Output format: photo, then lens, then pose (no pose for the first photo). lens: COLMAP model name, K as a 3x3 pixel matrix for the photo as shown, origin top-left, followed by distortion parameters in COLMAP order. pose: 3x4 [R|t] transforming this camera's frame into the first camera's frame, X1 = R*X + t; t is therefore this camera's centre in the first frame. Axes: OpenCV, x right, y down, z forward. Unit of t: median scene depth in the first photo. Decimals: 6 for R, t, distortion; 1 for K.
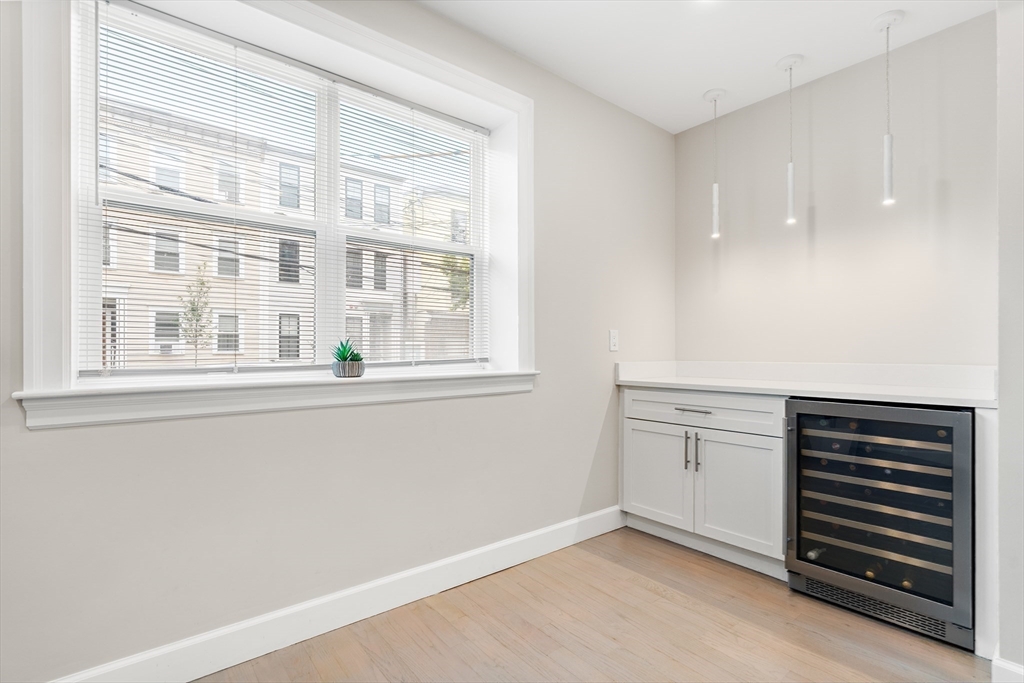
lens RADIAL K [[472.3, 0, 510.2], [0, 472.3, 347.4], [0, 0, 1]] dist [-0.037555, -0.000146]
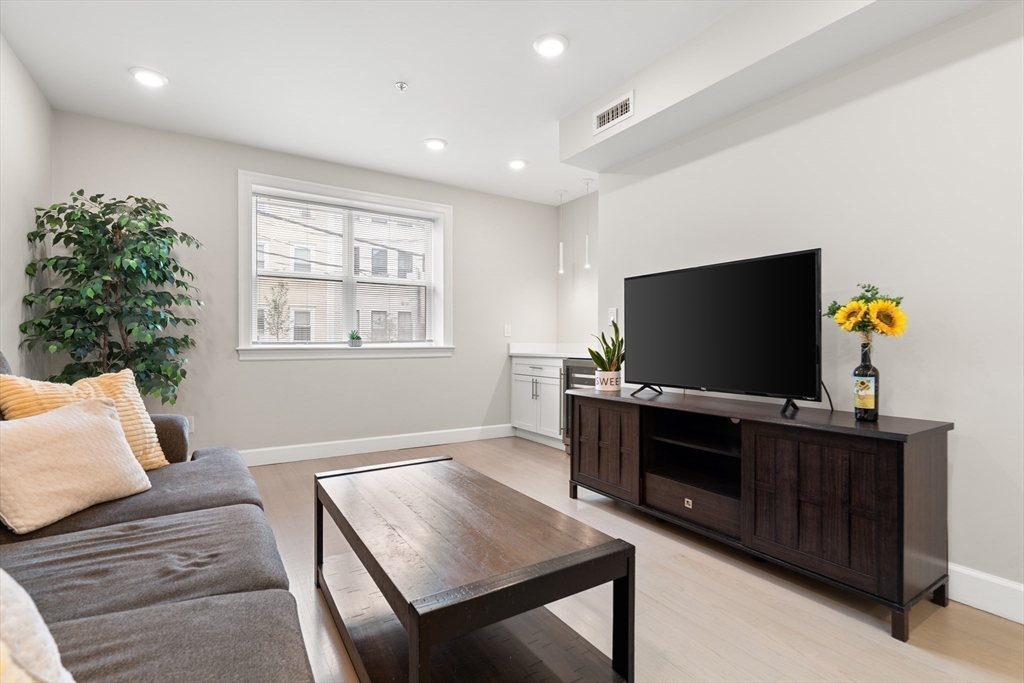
lens RADIAL K [[468.6, 0, 512.0], [0, 468.6, 341.5], [0, 0, 1]] dist [-0.040647, 0.000043]
pose [[0.992914, 0.001182, -0.118826, 0.503855], [-0.000645, 0.999989, 0.004557, 0.020789], [0.118830, -0.004448, 0.992905, -0.854691]]
